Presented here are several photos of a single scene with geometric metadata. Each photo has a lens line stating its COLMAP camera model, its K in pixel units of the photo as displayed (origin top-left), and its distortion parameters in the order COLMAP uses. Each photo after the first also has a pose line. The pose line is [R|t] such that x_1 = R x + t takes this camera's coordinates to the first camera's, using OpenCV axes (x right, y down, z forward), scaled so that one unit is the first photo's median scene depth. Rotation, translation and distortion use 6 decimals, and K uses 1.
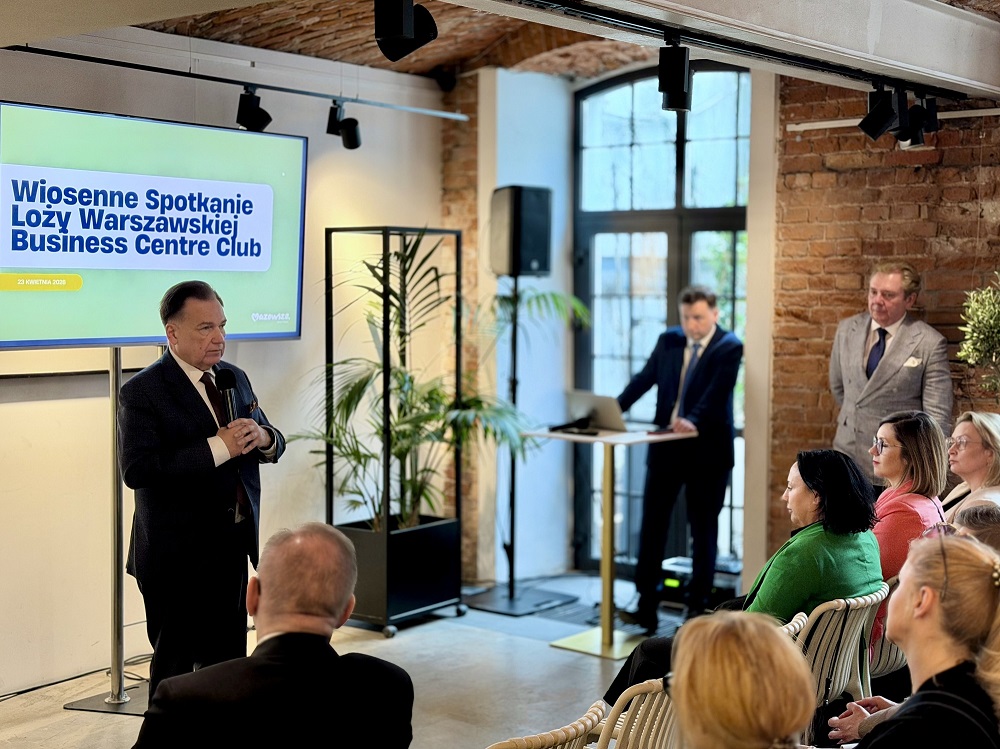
lens RADIAL K [[1456.5, 0, 496.9], [0, 1456.5, 392.0], [0, 0, 1]] dist [0.104514, 0.012315]
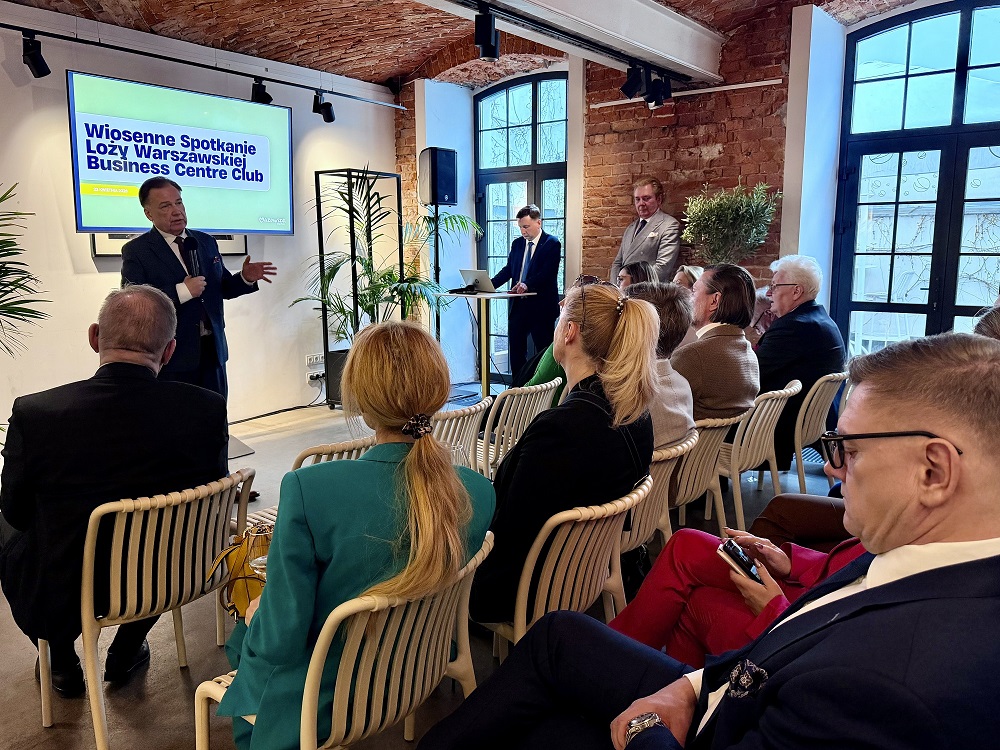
lens RADIAL K [[763.1, 0, 501.8], [0, 763.1, 381.5], [0, 0, 1]] dist [0.077928, -0.122263]
pose [[0.999782, -0.010728, 0.017923, 0.089323], [0.008965, 0.995366, 0.095745, 0.050259], [-0.018867, -0.095564, 0.995245, 0.120431]]
